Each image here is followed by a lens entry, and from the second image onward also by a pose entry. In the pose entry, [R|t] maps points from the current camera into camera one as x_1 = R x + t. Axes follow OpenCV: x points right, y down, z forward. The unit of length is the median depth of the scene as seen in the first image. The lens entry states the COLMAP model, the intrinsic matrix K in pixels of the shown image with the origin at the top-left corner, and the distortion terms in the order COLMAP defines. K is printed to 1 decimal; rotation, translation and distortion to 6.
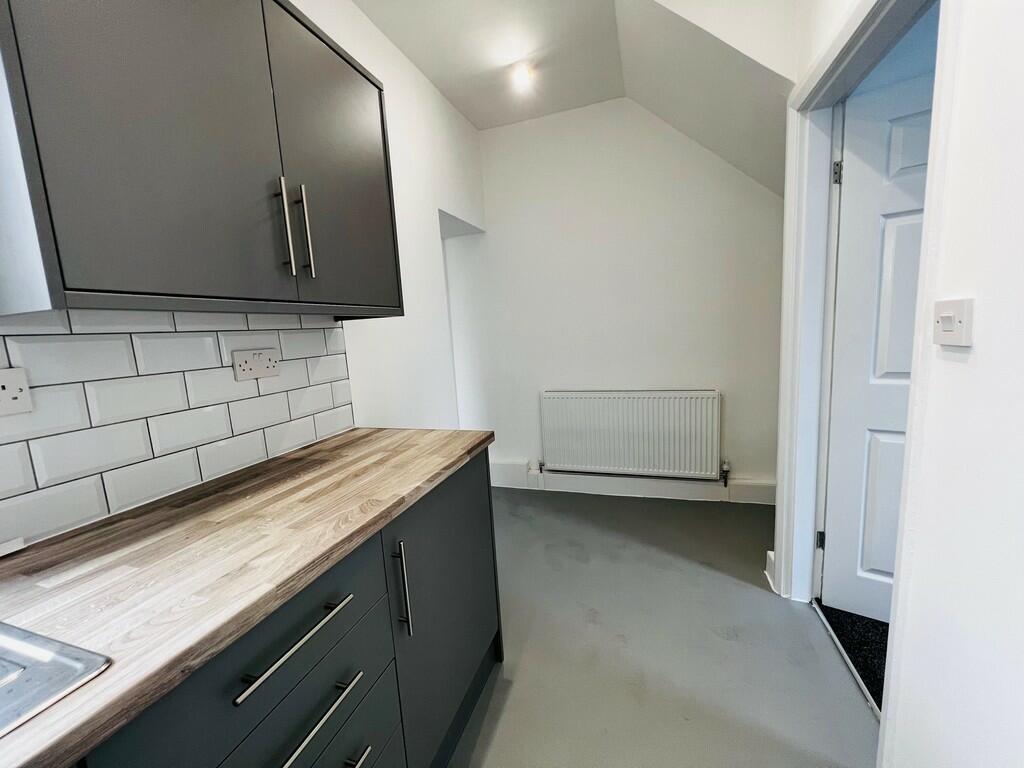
lens RADIAL K [[410.5, 0, 512.0], [0, 410.5, 384.0], [0, 0, 1]] dist [-0.071263, -0.000063]
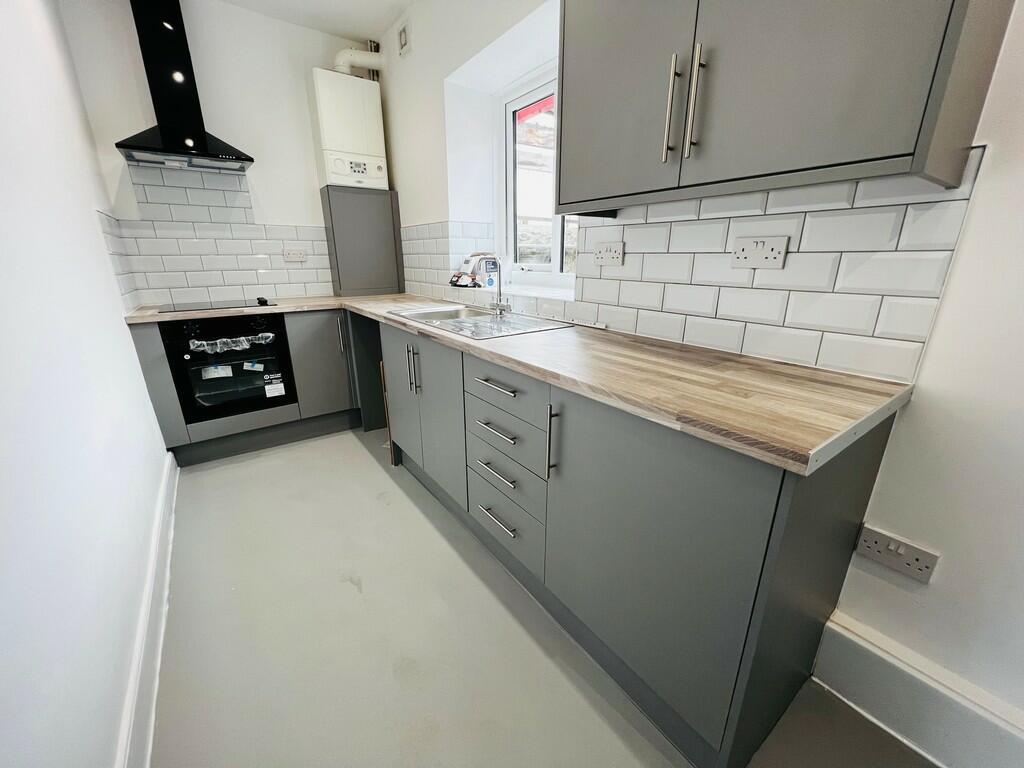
lens RADIAL K [[412.1, 0, 512.0], [0, 412.1, 384.0], [0, 0, 1]] dist [0.022973, 0.000105]
pose [[-0.585059, 0.310329, -0.749267, 0.563285], [-0.059233, 0.905073, 0.421112, -0.156011], [0.808824, 0.290757, -0.511140, 1.154676]]
